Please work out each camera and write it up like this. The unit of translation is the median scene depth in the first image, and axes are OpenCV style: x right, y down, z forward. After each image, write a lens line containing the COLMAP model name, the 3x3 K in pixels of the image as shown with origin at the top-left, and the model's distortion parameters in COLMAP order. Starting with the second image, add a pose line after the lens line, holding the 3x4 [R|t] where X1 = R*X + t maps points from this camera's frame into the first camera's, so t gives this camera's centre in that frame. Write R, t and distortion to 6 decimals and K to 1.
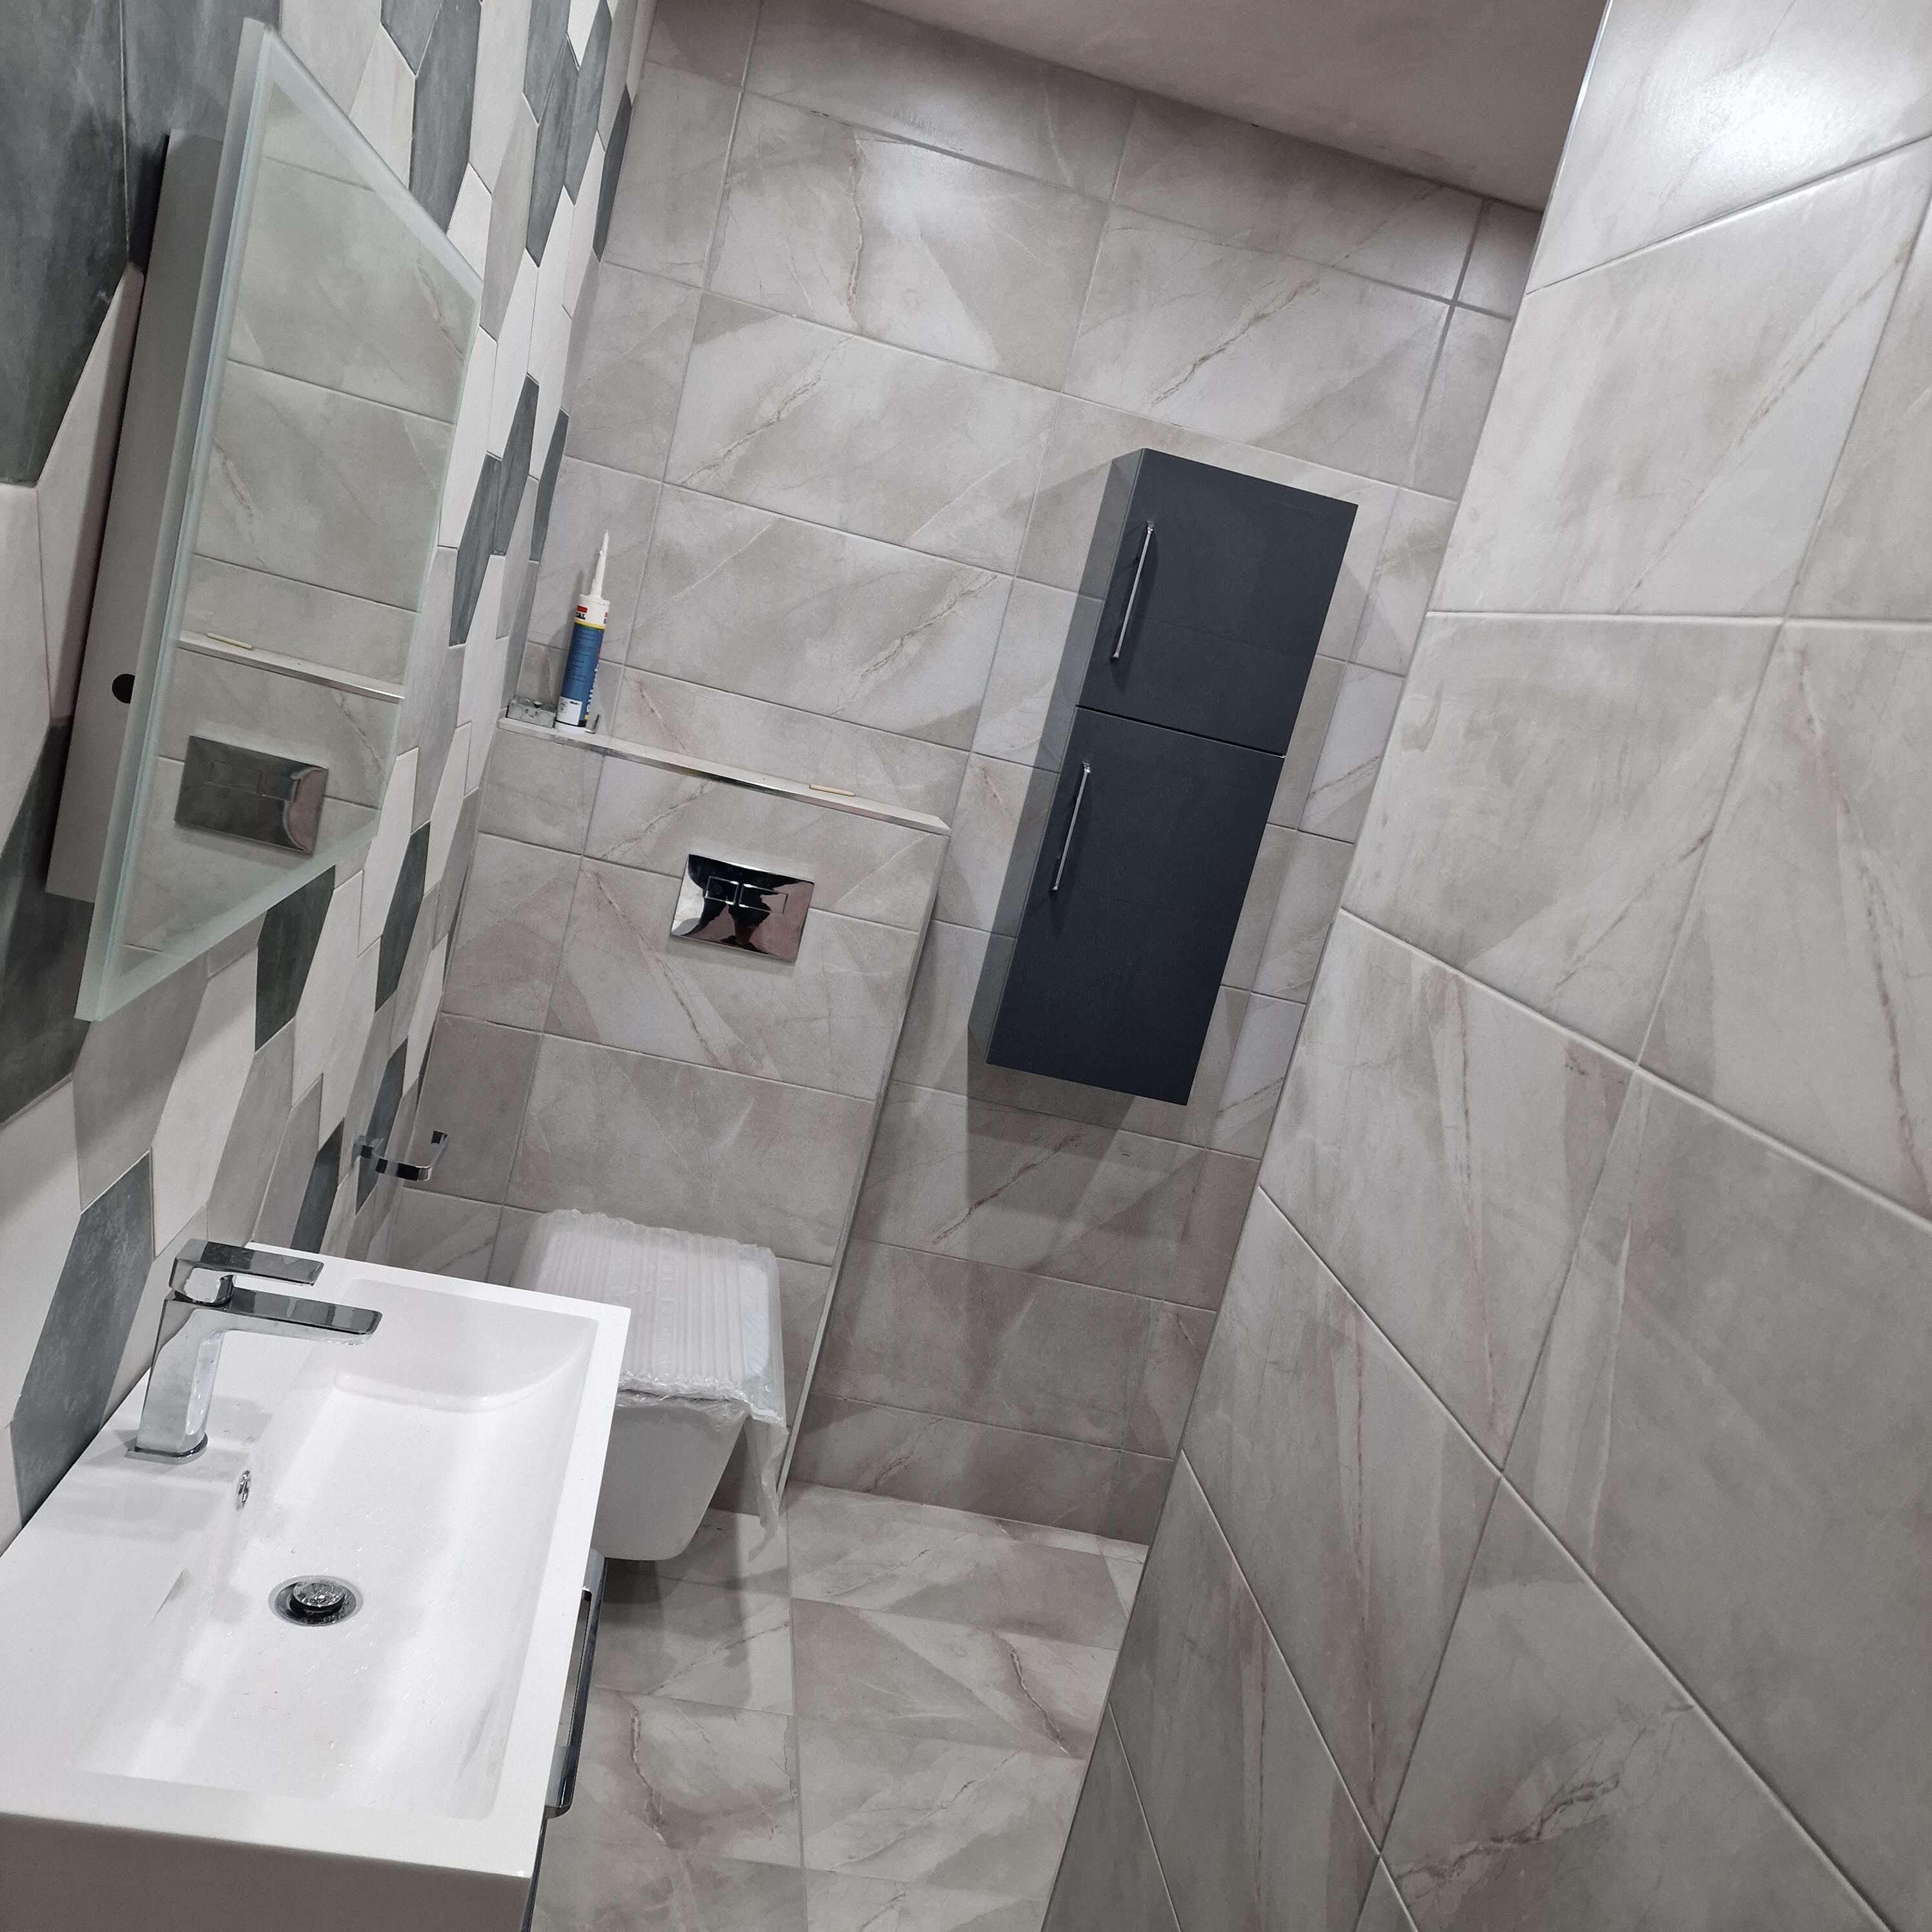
lens RADIAL K [[1699.6, 0, 958.4], [0, 1699.6, 924.4], [0, 0, 1]] dist [0.093313, -0.141656]
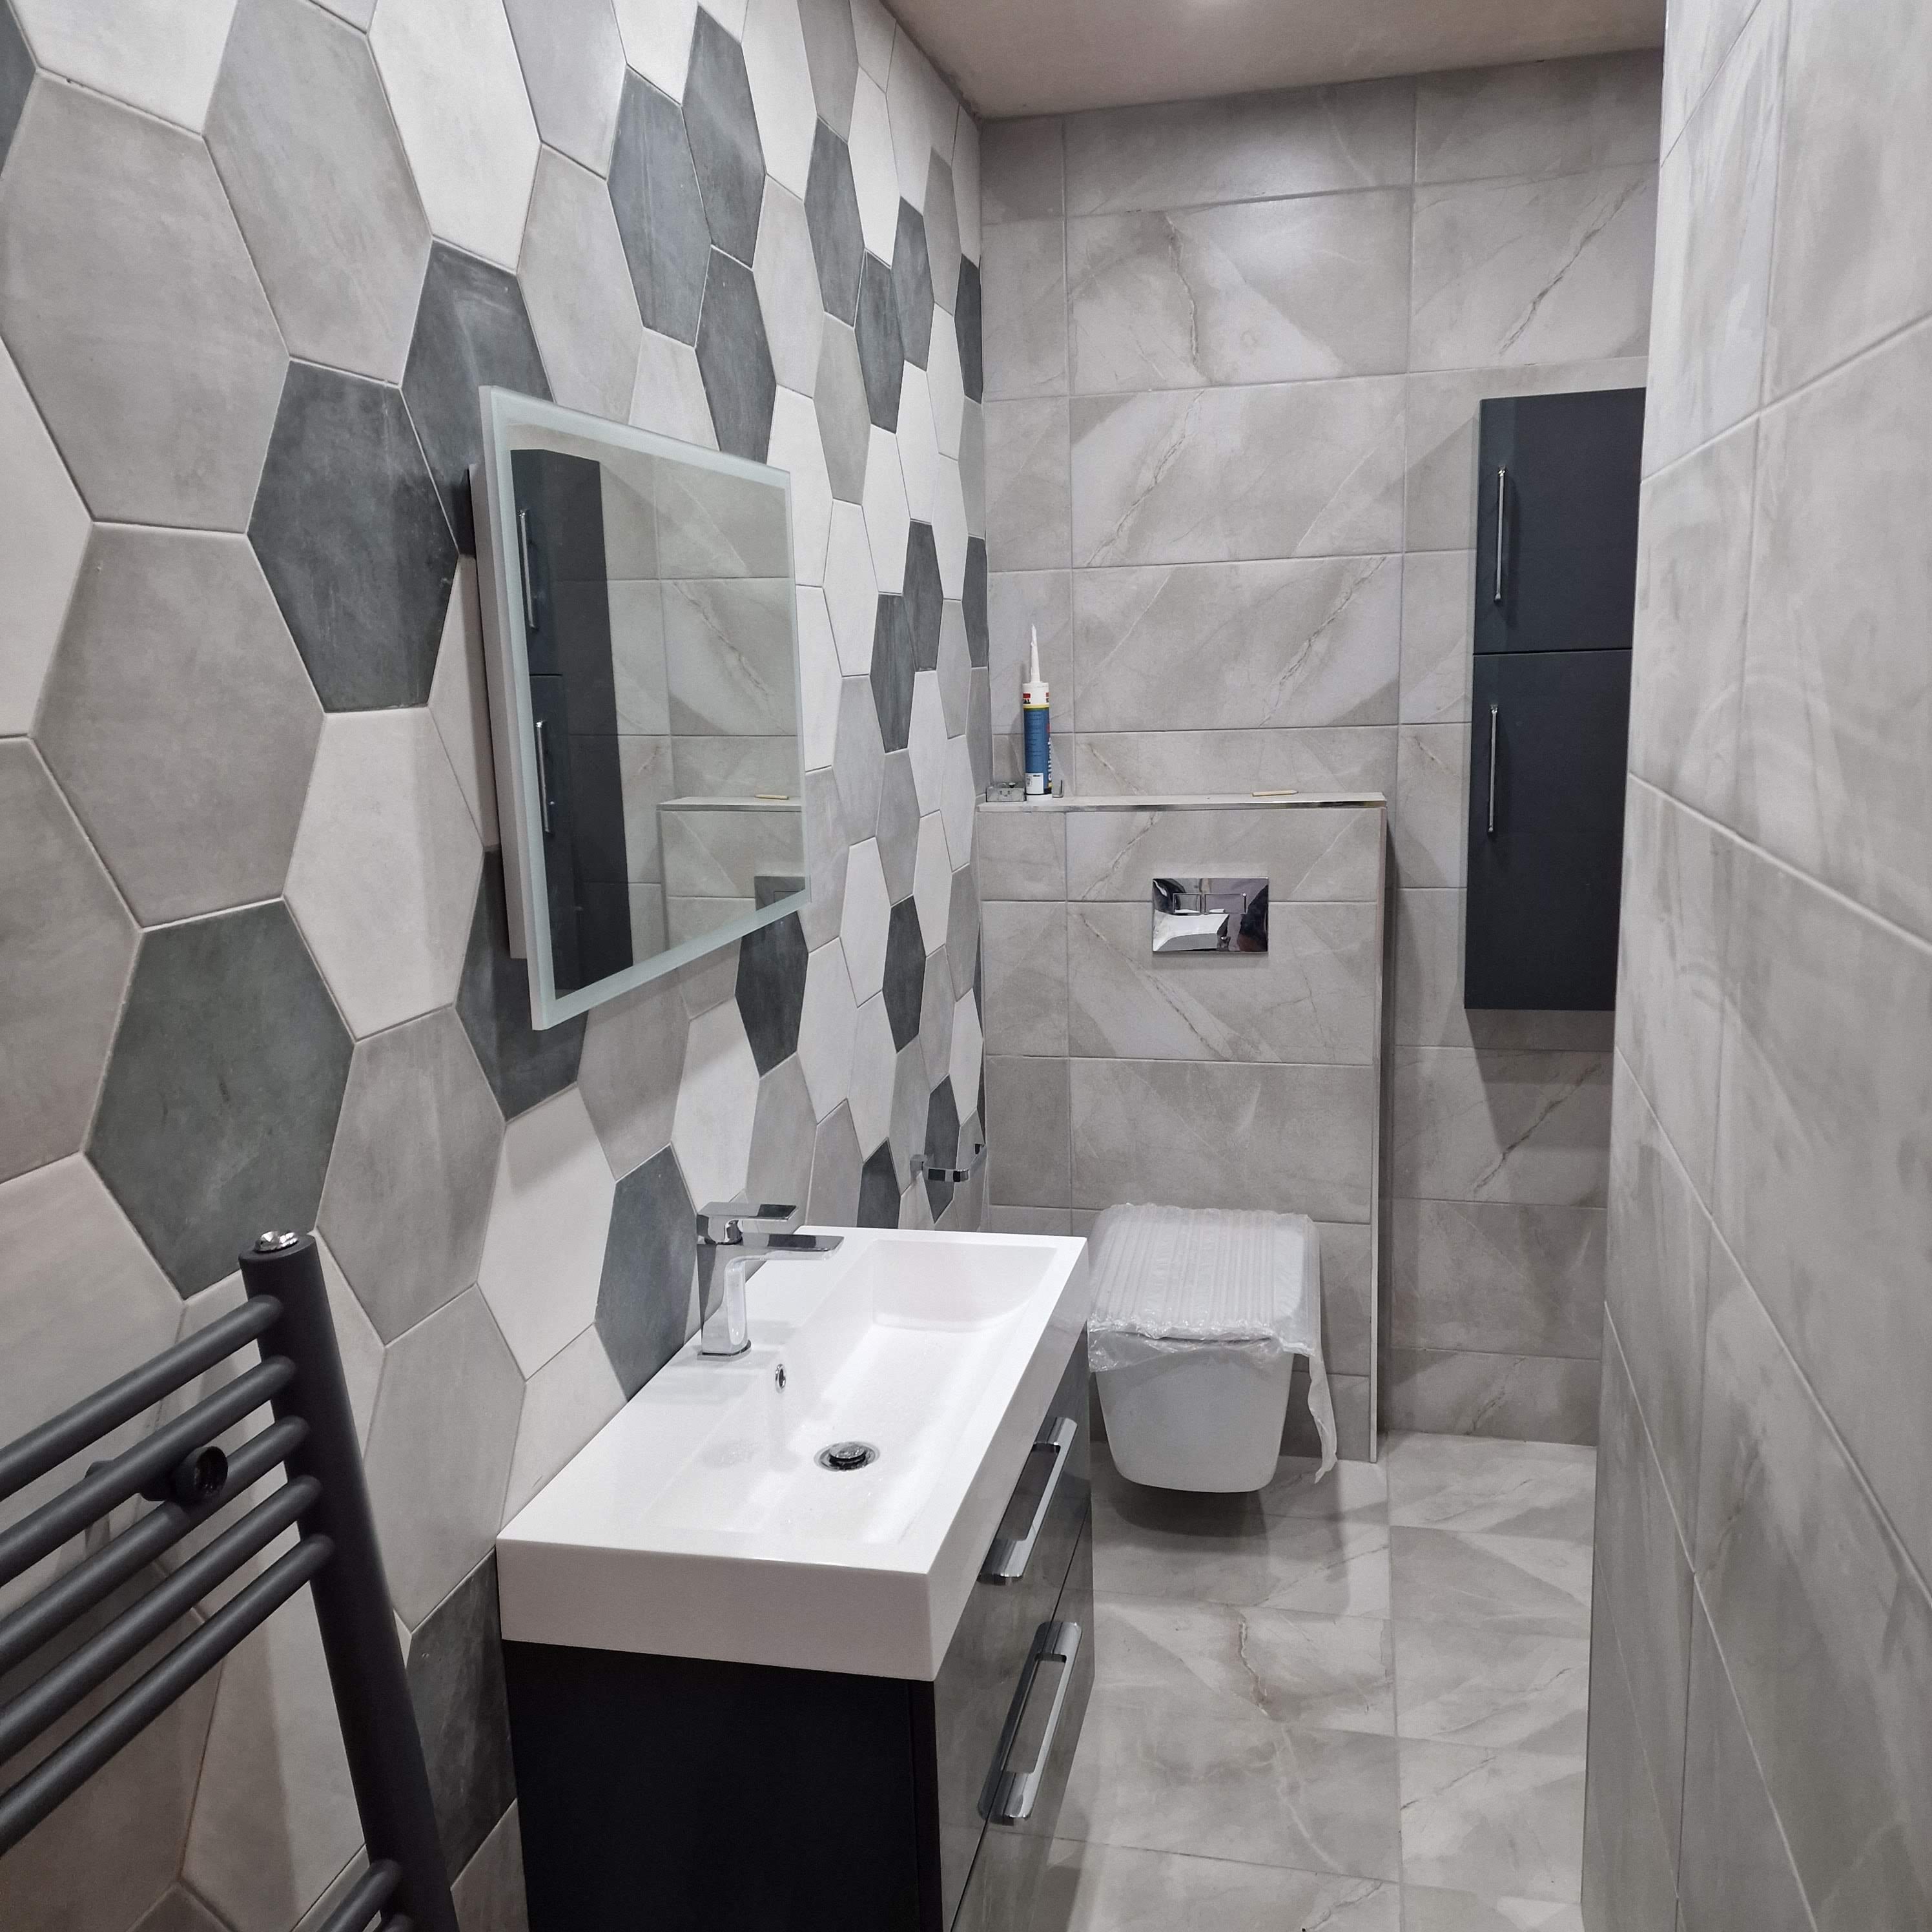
lens RADIAL K [[1689.4, 0, 966.0], [0, 1689.4, 966.0], [0, 0, 1]] dist [0.099485, -0.158409]
pose [[0.903719, -0.207250, -0.374620, 0.137298], [0.201695, 0.977933, -0.054460, 0.050762], [0.377640, -0.026342, 0.925578, -0.089783]]
